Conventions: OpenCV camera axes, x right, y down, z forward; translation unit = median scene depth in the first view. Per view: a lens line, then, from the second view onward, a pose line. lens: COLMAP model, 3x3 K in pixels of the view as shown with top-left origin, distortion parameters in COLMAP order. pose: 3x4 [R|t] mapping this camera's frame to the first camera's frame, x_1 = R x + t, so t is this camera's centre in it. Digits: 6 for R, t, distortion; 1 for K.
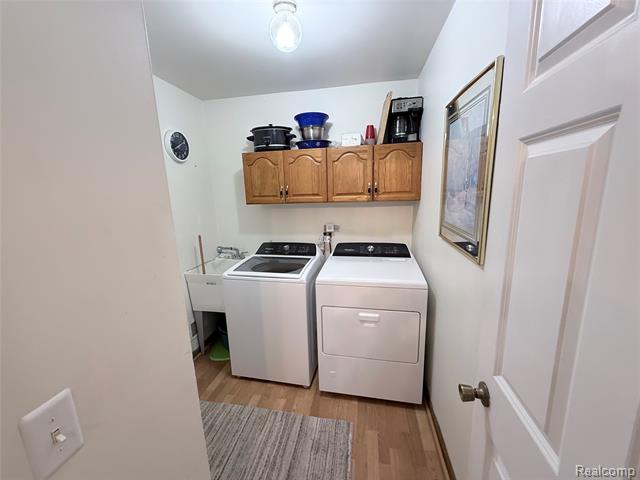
lens RADIAL K [[257.0, 0, 317.8], [0, 257.0, 239.0], [0, 0, 1]] dist [0.000774, 0.000108]
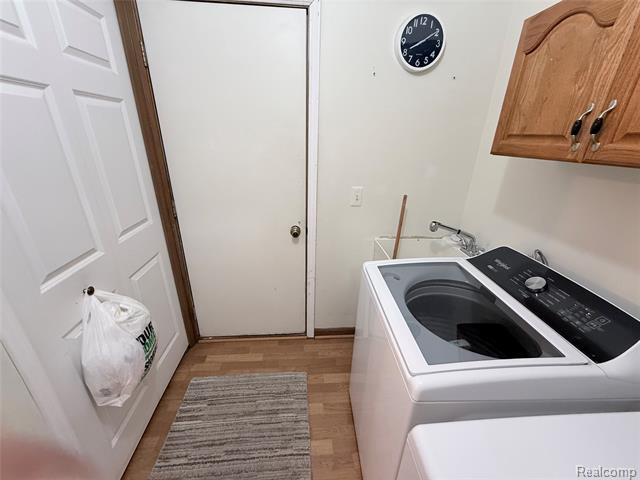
lens RADIAL K [[257.0, 0, 320.0], [0, 257.0, 239.4], [0, 0, 1]] dist [0.000774, 0.000108]
pose [[0.250047, 0.395724, -0.883673, 0.114694], [-0.210546, 0.913049, 0.349303, -0.095249], [0.945064, 0.098711, 0.311623, 0.606967]]
